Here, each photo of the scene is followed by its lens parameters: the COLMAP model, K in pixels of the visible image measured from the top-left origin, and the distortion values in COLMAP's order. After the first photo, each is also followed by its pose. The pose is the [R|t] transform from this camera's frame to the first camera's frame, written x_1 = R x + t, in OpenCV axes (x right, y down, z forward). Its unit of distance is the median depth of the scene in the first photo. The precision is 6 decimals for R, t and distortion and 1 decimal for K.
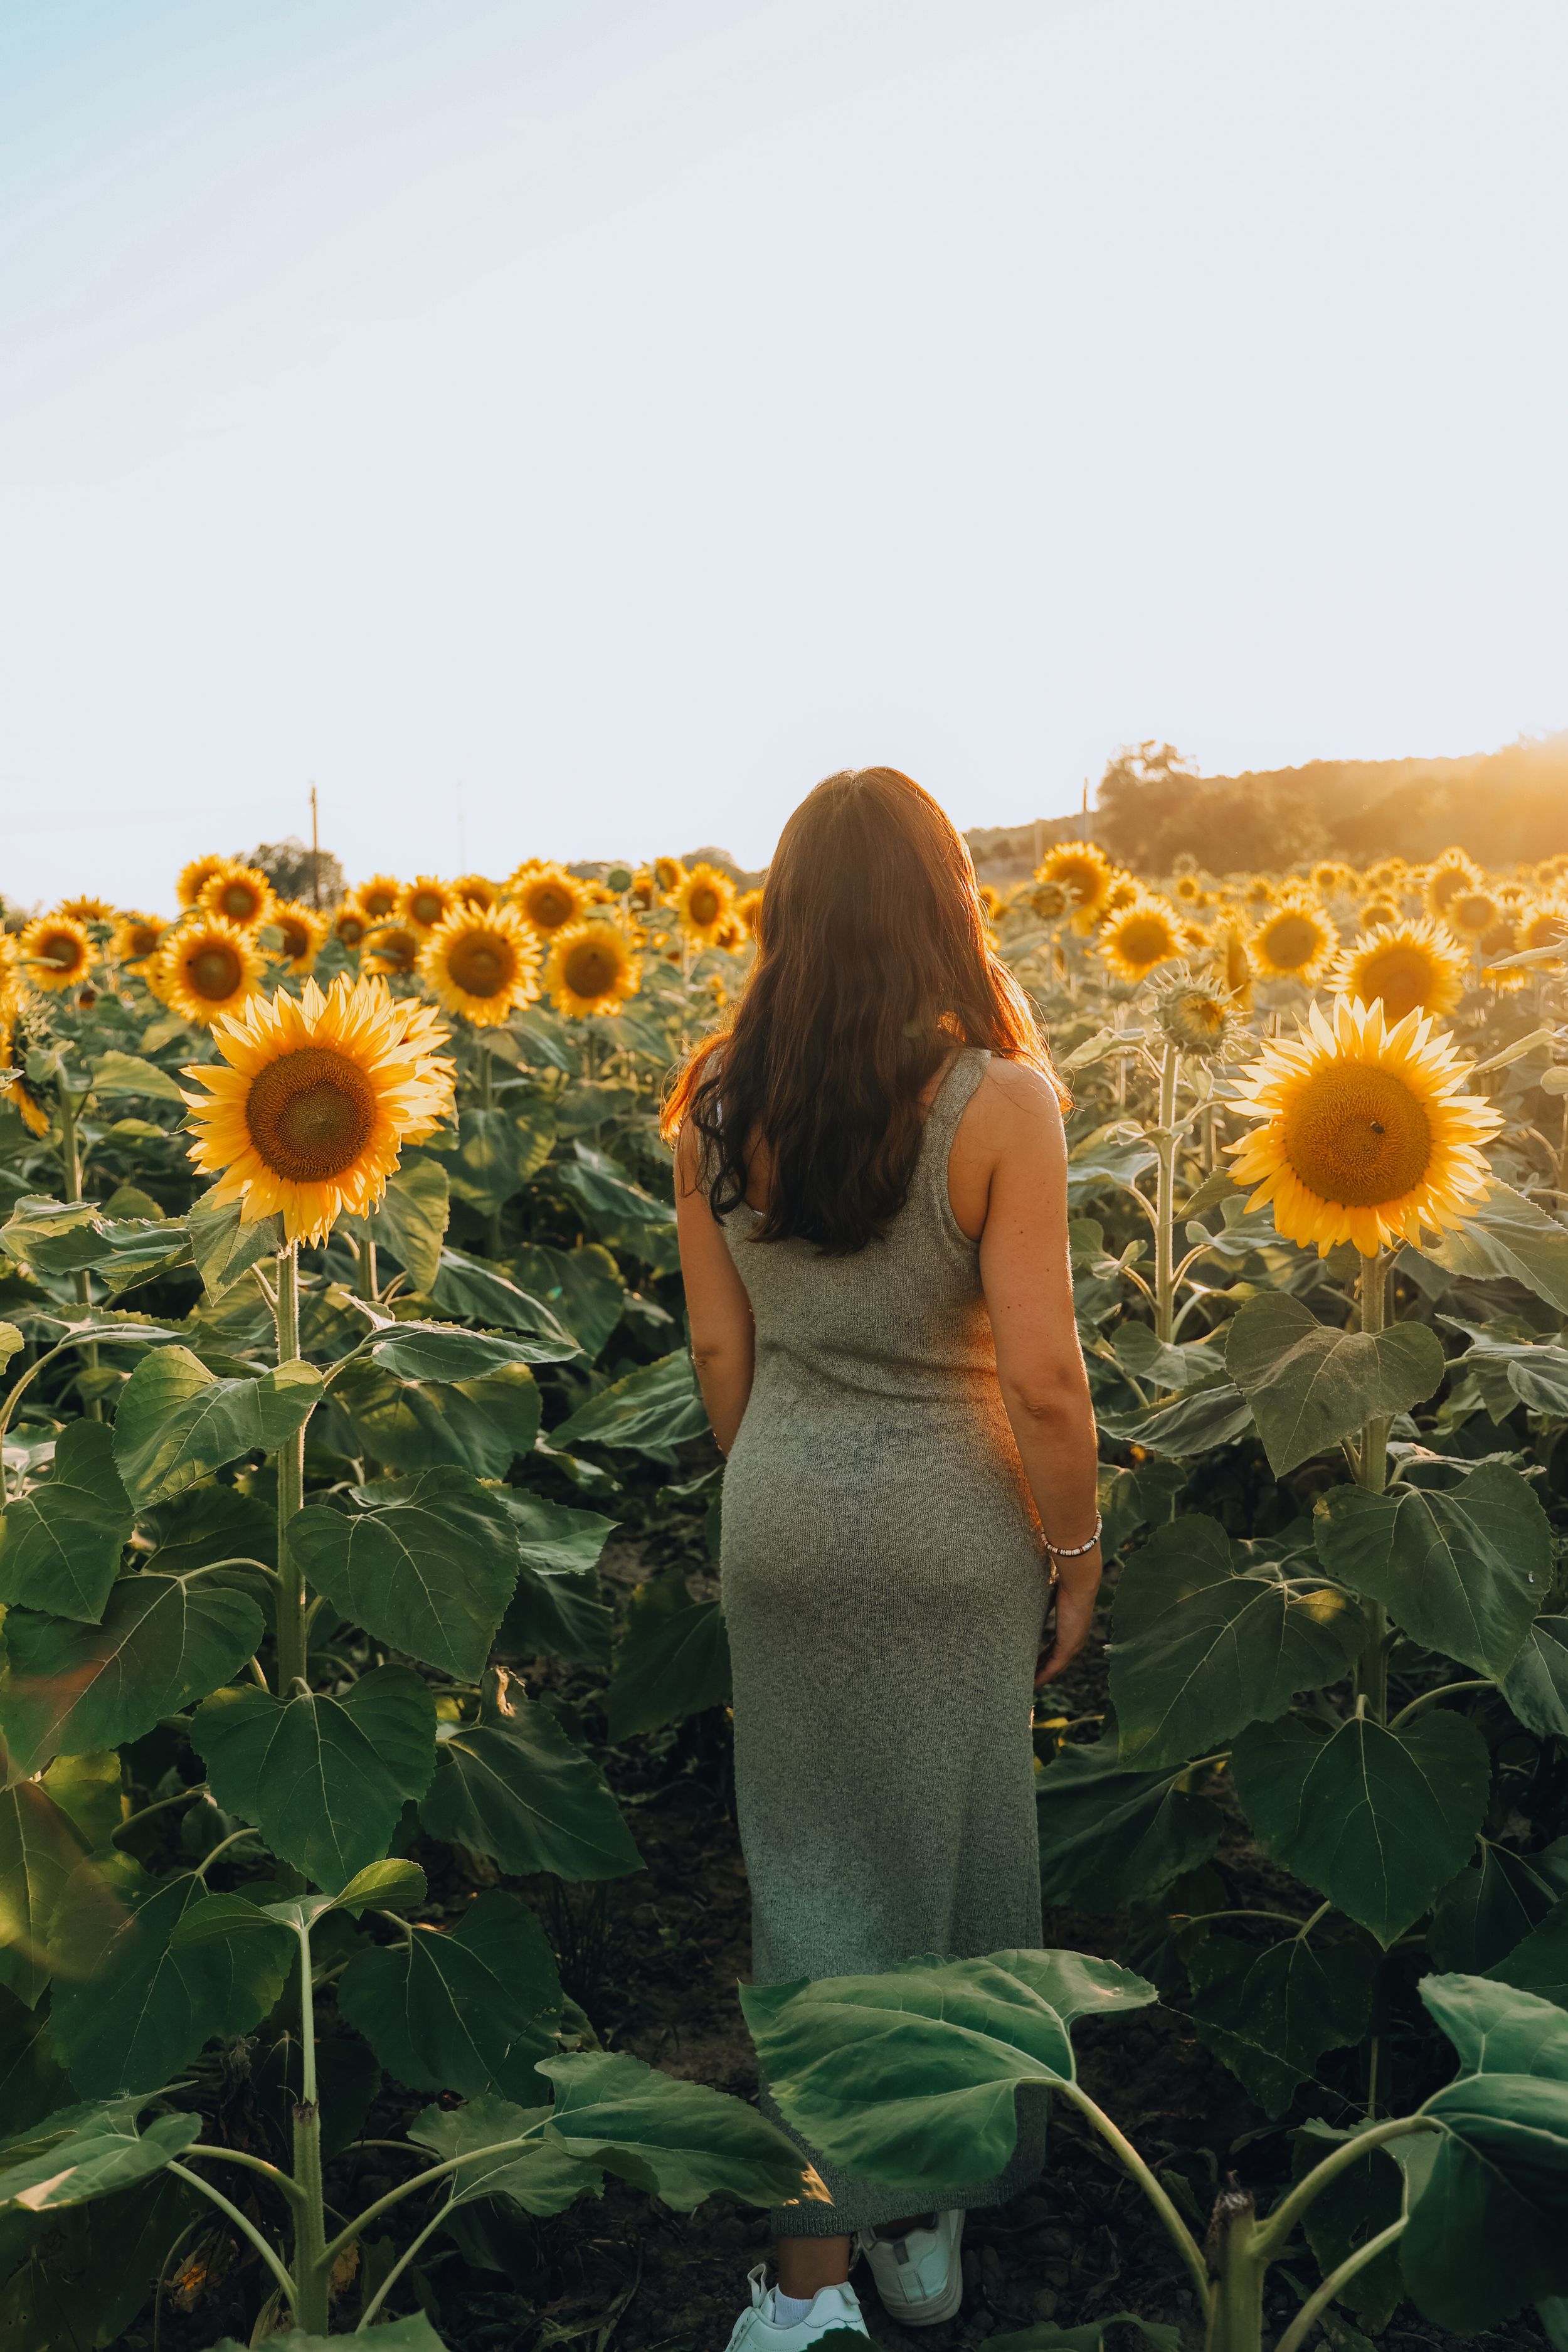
lens RADIAL K [[2339.0, 0, 784.0], [0, 2339.0, 1176.0], [0, 0, 1]] dist [0.079359, 0.005257]
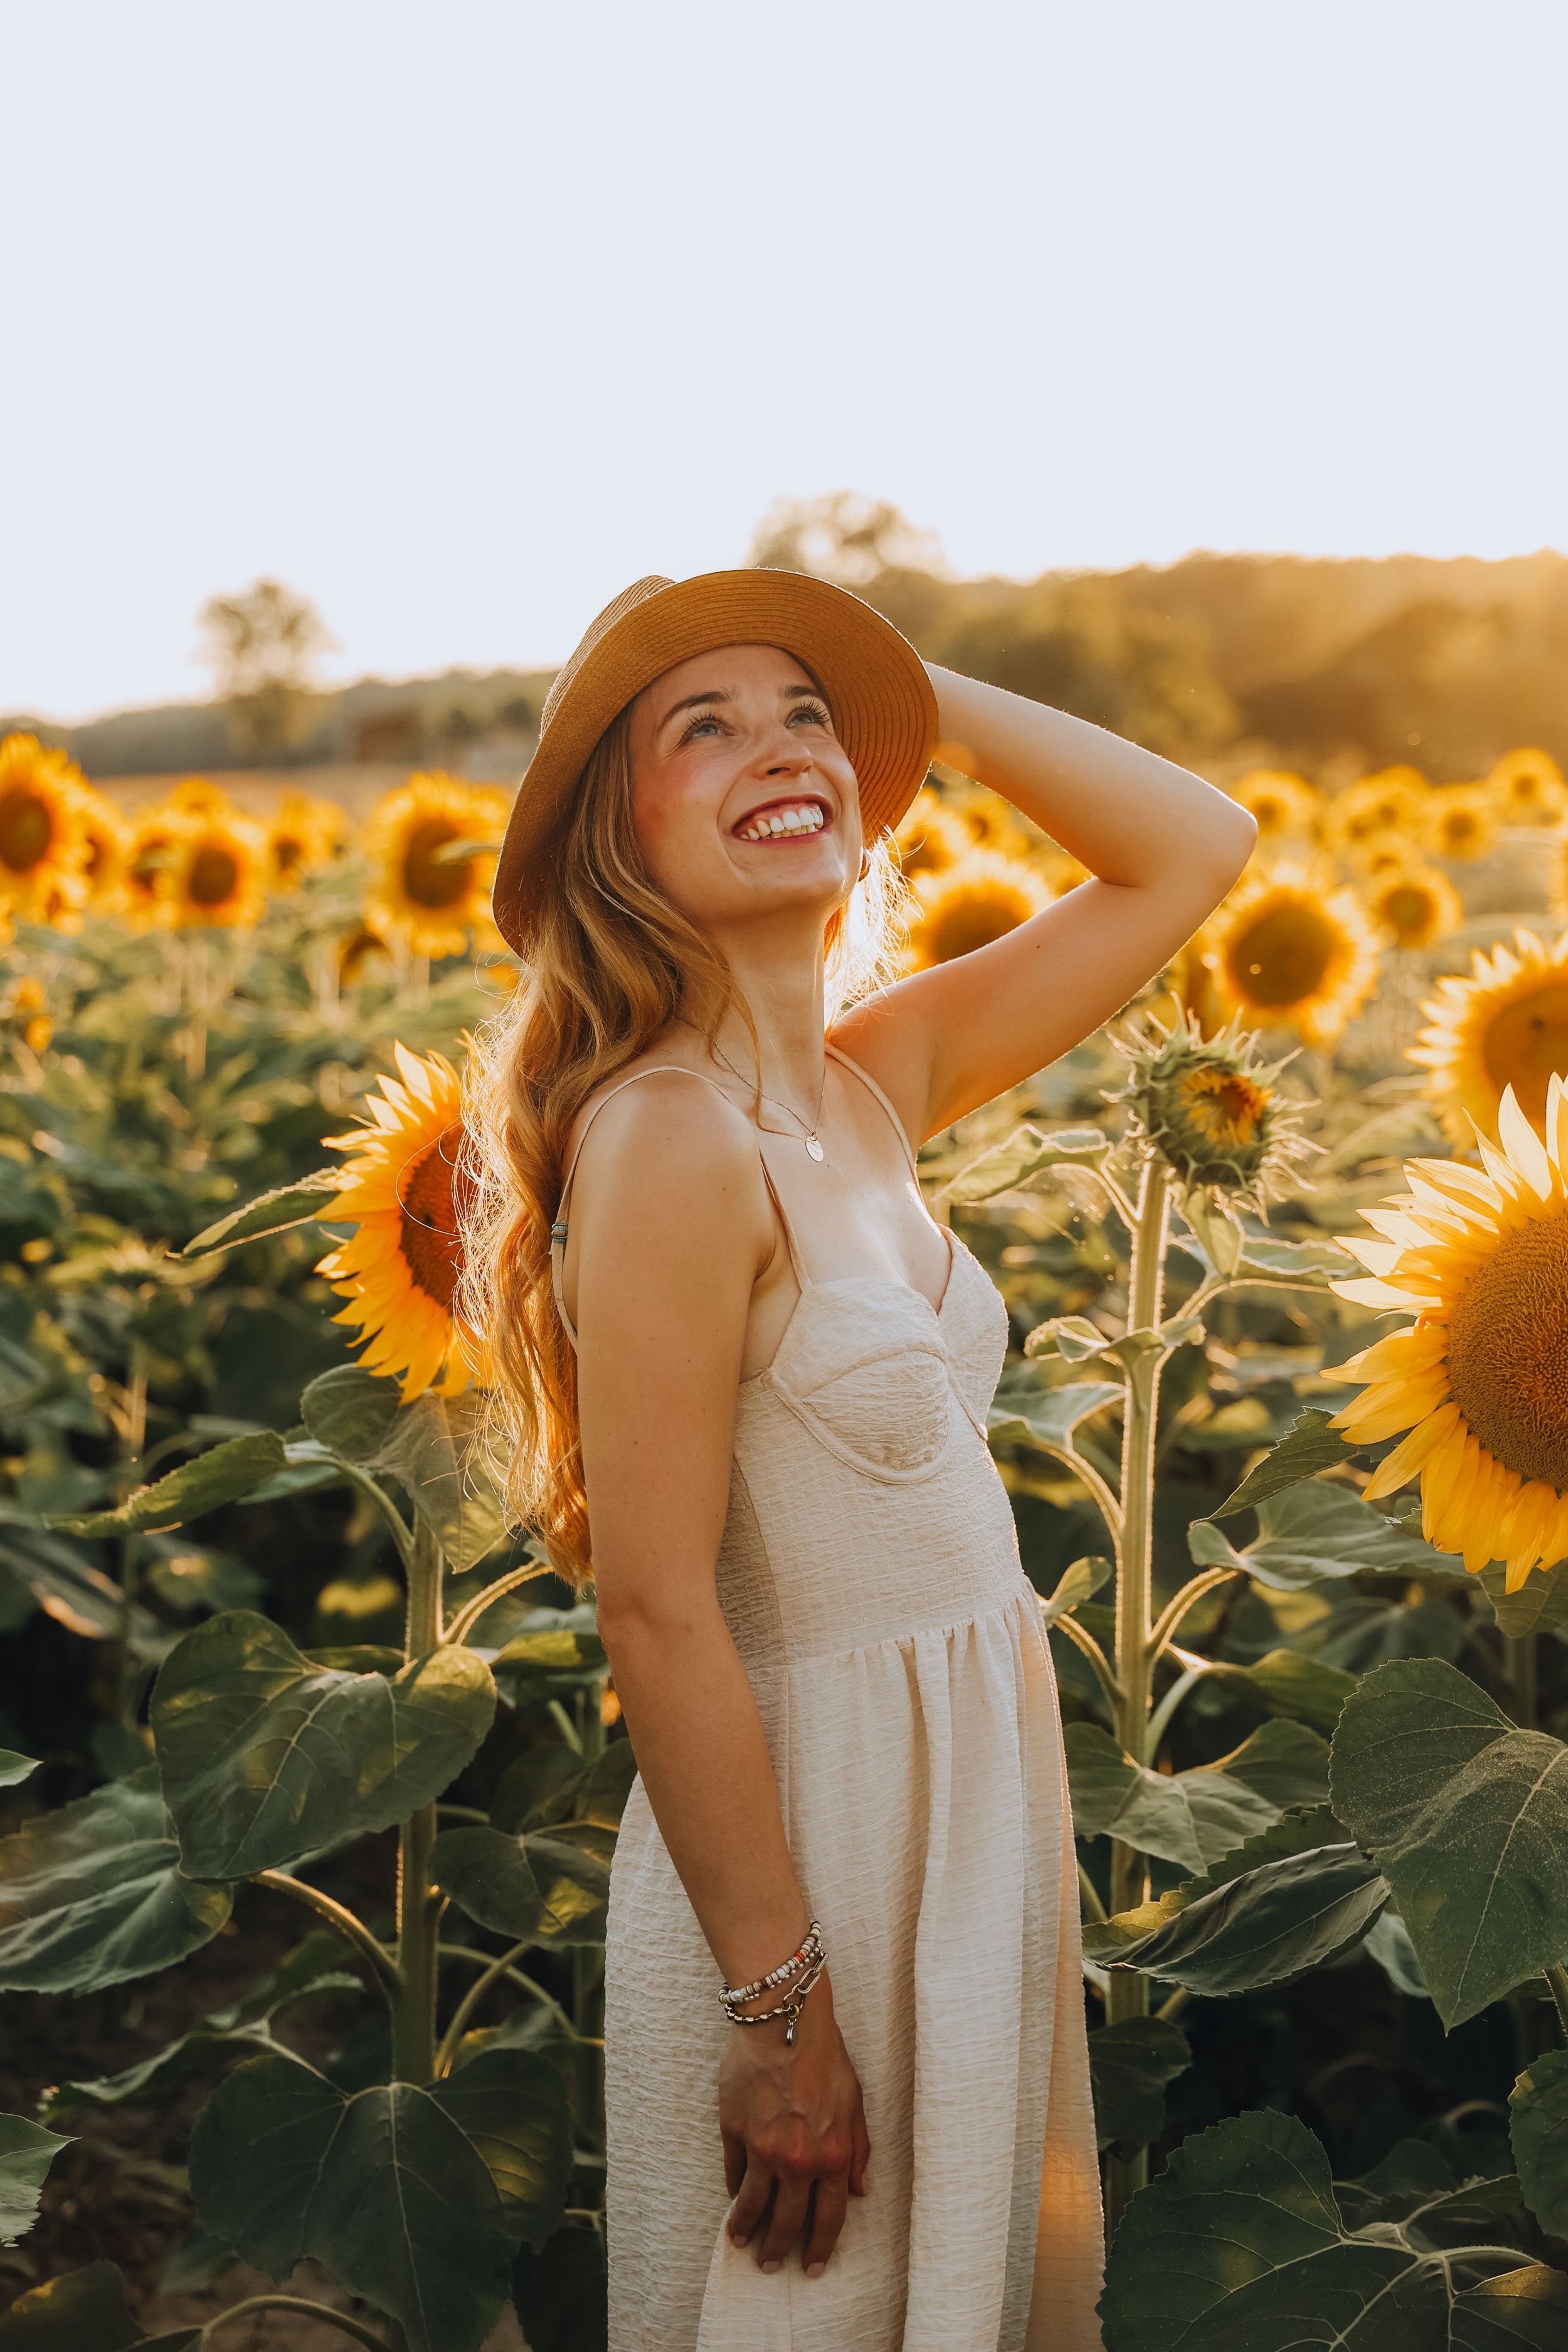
lens RADIAL K [[5293.2, 0, 784.0], [0, 5293.2, 1176.0], [0, 0, 1]] dist [0.477113, -0.123266]
pose [[0.988184, 0.026257, 0.151006, -0.083700], [-0.018645, 0.998493, -0.051609, 0.006069], [-0.152134, 0.048184, 0.987185, -0.098017]]
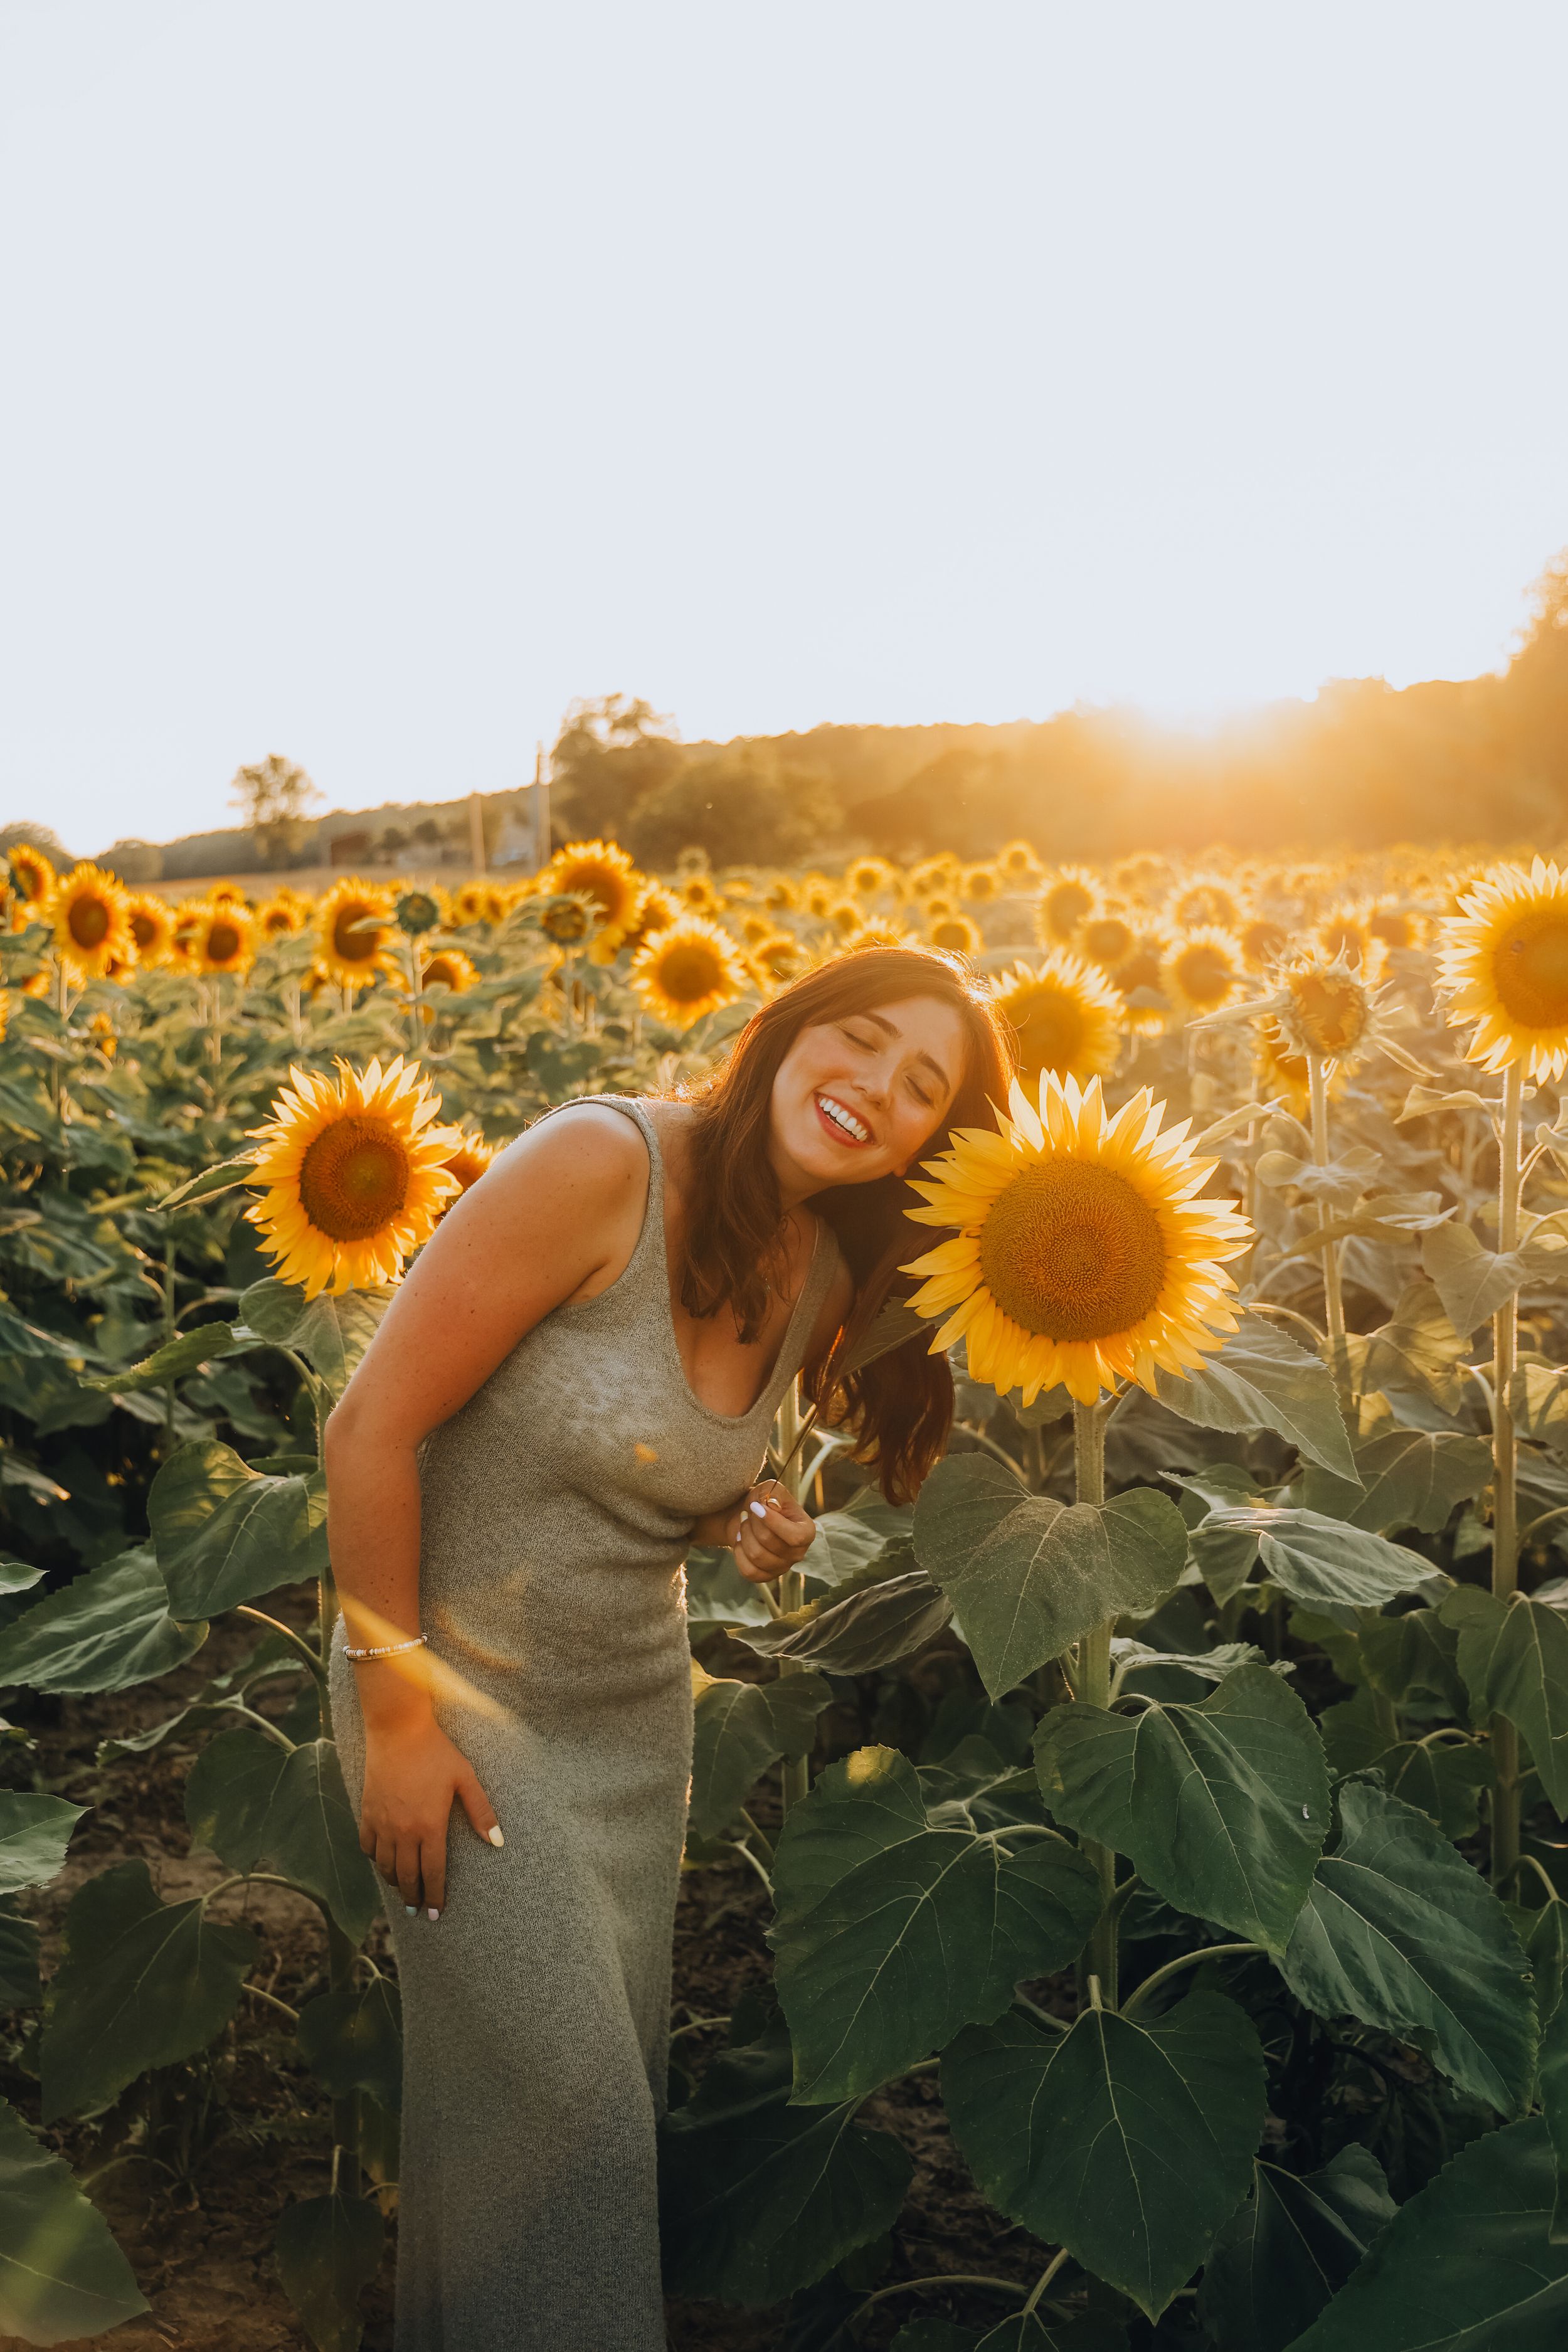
lens RADIAL K [[3079.7, 0, 784.0], [0, 3079.7, 1176.0], [0, 0, 1]] dist [0.128750, 0.323769]
pose [[0.977749, -0.015540, 0.209204, -0.050243], [0.021029, 0.999490, -0.024040, -0.015353], [-0.208724, 0.027905, 0.977576, 0.014285]]
